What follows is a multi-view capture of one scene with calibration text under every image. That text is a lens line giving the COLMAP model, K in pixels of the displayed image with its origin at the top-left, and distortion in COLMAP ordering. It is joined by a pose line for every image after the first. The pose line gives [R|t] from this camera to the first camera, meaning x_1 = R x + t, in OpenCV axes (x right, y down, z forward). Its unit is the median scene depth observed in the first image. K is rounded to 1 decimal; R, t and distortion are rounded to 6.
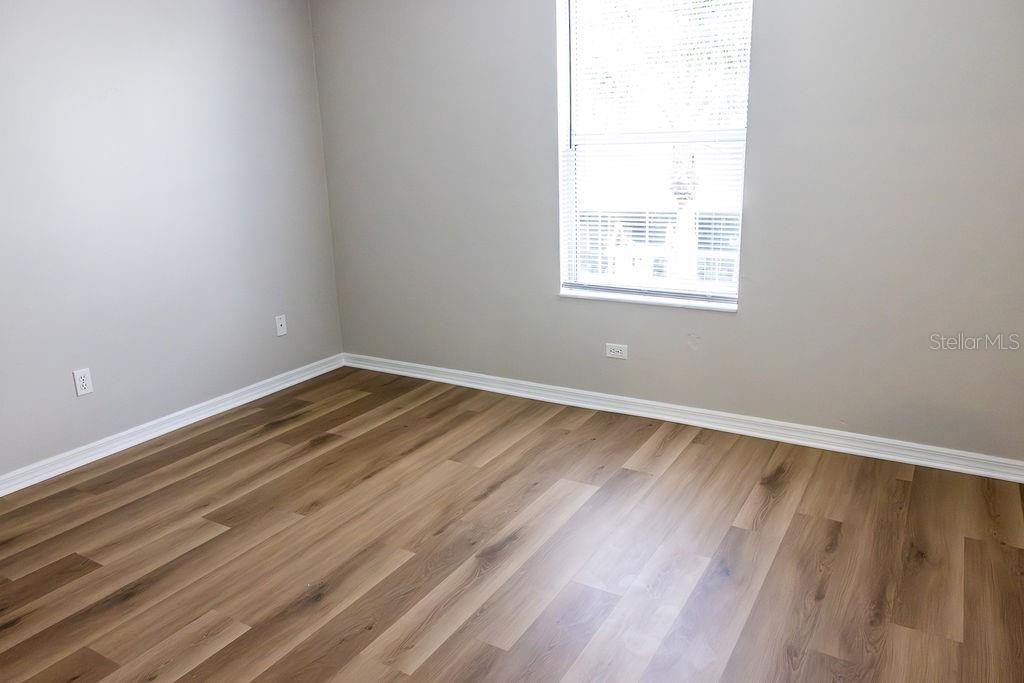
lens RADIAL K [[705.6, 0, 512.0], [0, 705.6, 341.5], [0, 0, 1]] dist [0.020904, -0.002266]
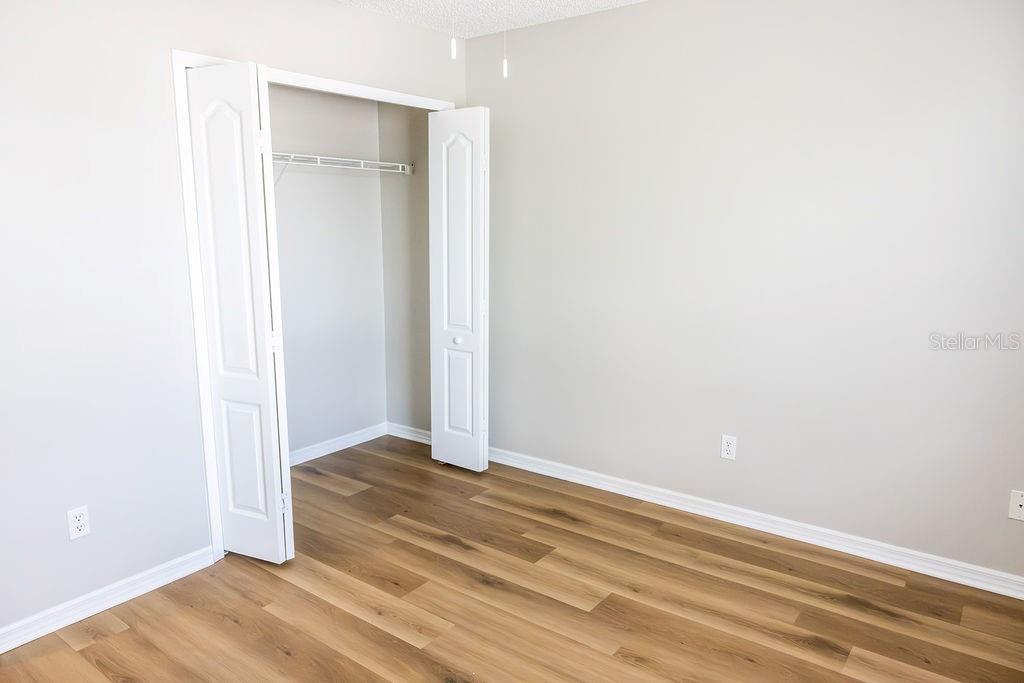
lens RADIAL K [[705.6, 0, 512.0], [0, 705.6, 341.5], [0, 0, 1]] dist [0.020904, -0.002266]
pose [[-0.113674, 0.192320, -0.974726, 0.457829], [-0.259472, 0.941289, 0.215983, -0.250852], [0.959037, 0.277466, -0.057098, 0.776589]]
